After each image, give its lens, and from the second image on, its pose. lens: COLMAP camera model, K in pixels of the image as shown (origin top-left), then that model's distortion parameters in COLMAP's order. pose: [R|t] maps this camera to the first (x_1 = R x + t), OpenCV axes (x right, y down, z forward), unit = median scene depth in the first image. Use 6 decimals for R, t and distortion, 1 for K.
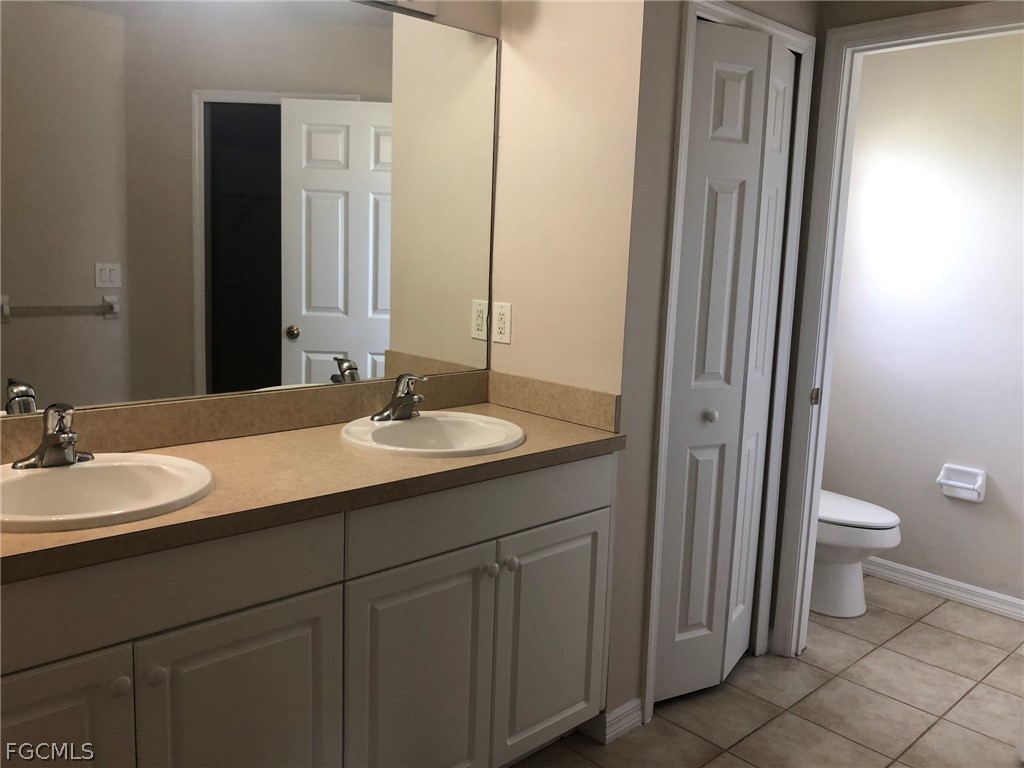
lens RADIAL K [[838.5, 0, 514.9], [0, 838.5, 372.8], [0, 0, 1]] dist [0.034611, -0.036539]
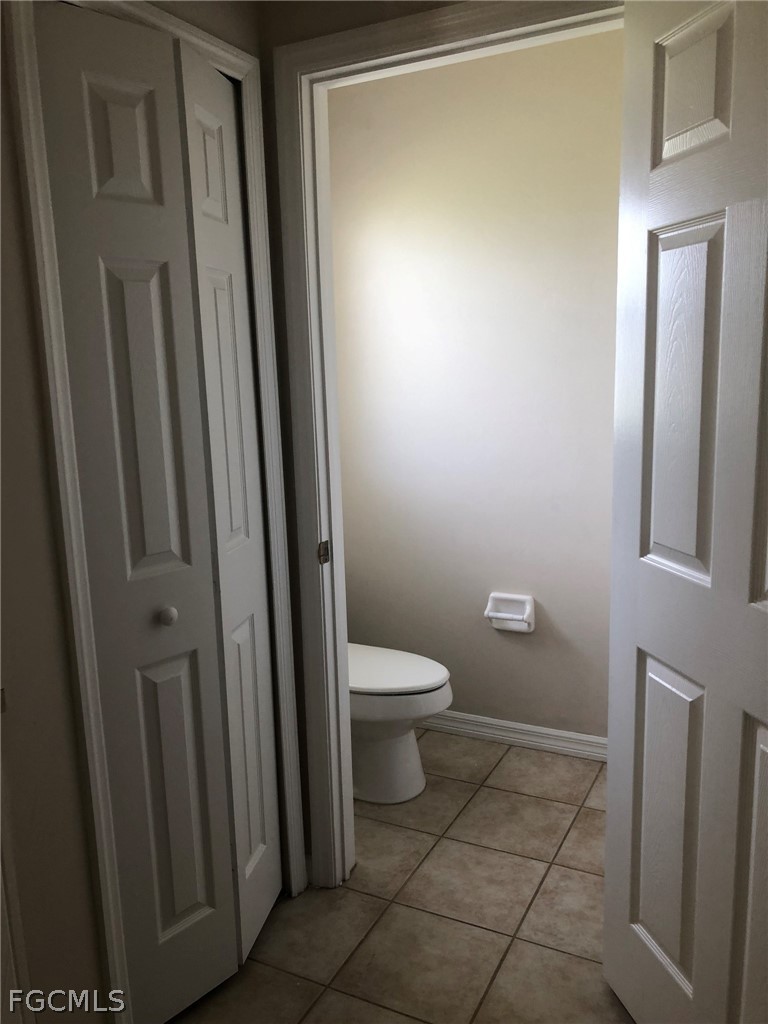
lens RADIAL K [[838.5, 0, 384.0], [0, 838.5, 512.0], [0, 0, 1]] dist [0.034611, -0.036539]
pose [[0.937967, -0.126807, 0.322703, 0.168727], [0.114745, 0.991803, 0.056215, -0.043641], [-0.327186, -0.015700, 0.944830, 0.271845]]
